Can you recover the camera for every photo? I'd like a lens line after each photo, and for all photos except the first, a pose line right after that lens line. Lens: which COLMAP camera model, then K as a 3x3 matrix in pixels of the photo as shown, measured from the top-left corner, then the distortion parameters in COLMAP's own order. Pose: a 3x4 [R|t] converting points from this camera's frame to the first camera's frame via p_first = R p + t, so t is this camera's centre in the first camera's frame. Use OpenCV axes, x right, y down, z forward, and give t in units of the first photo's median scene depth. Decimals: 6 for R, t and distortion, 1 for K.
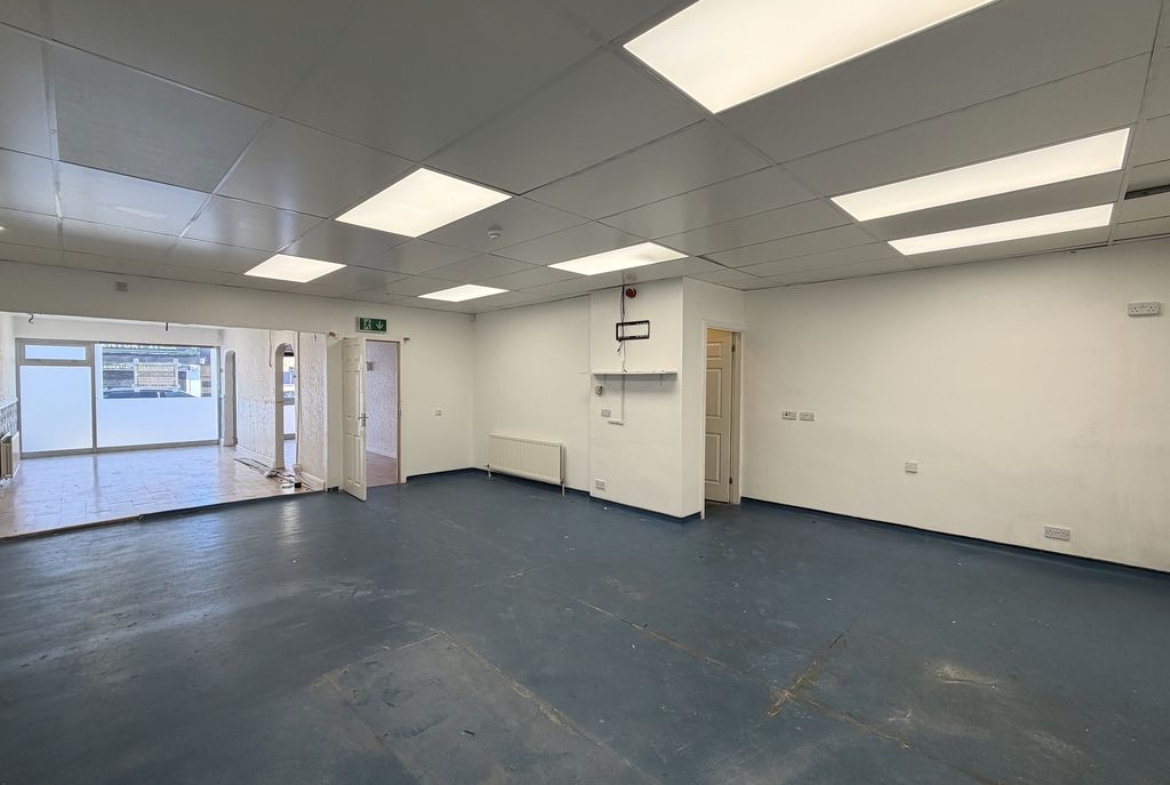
lens RADIAL K [[498.9, 0, 587.5], [0, 498.9, 393.5], [0, 0, 1]] dist [-0.001453, -0.000189]
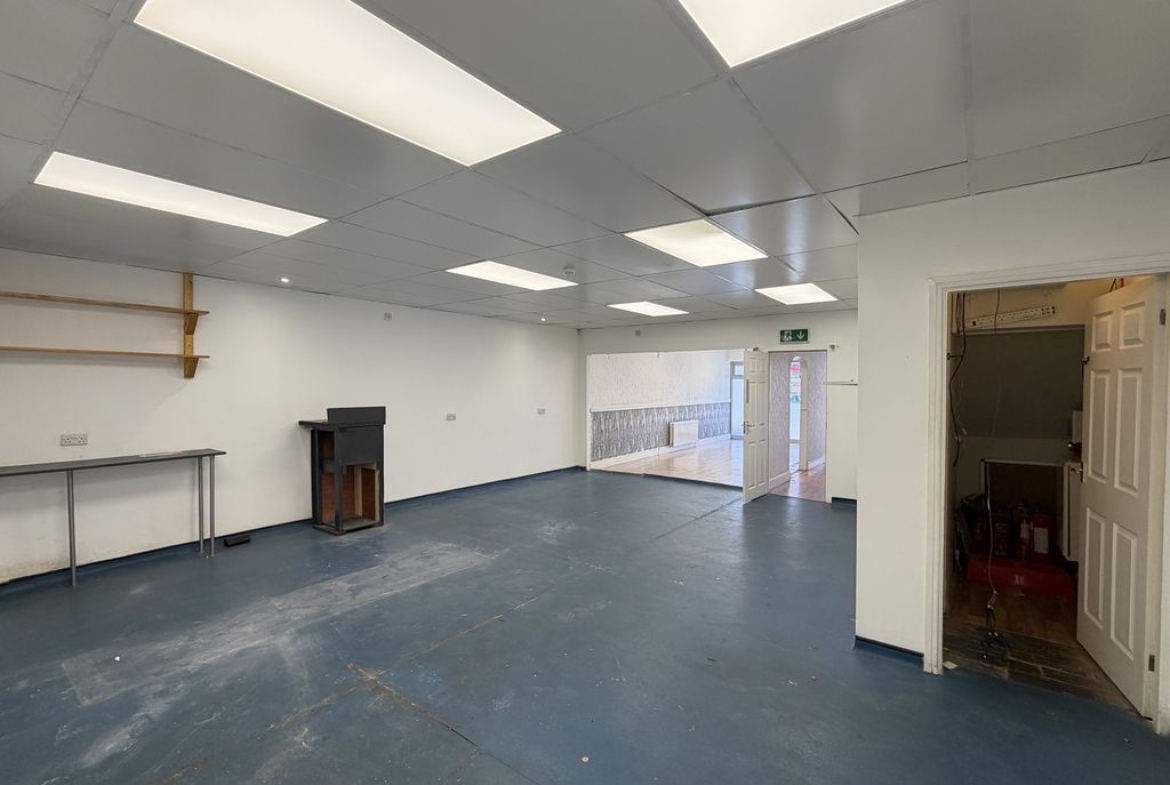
lens RADIAL K [[519.3, 0, 585.0], [0, 519.3, 392.5], [0, 0, 1]] dist [0.002788, 0.000191]
pose [[0.117381, 0.011942, -0.993015, 0.693458], [-0.029411, 0.999531, 0.008543, -0.024823], [0.992651, 0.028203, 0.117678, 0.571172]]
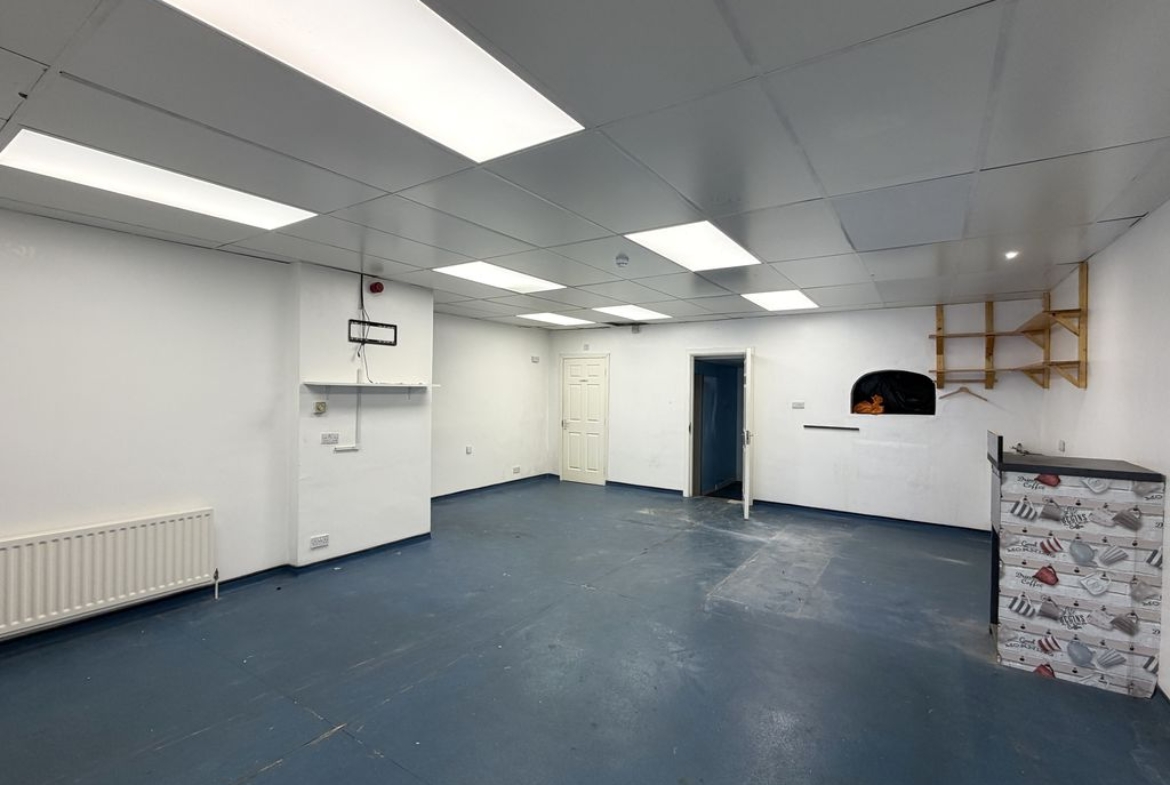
lens RADIAL K [[519.3, 0, 585.0], [0, 519.3, 392.5], [0, 0, 1]] dist [0.002788, 0.000191]
pose [[-0.178371, -0.013129, 0.983876, -0.821732], [0.012921, 0.999794, 0.015684, -0.037505], [-0.983878, 0.015510, -0.178165, 0.820252]]
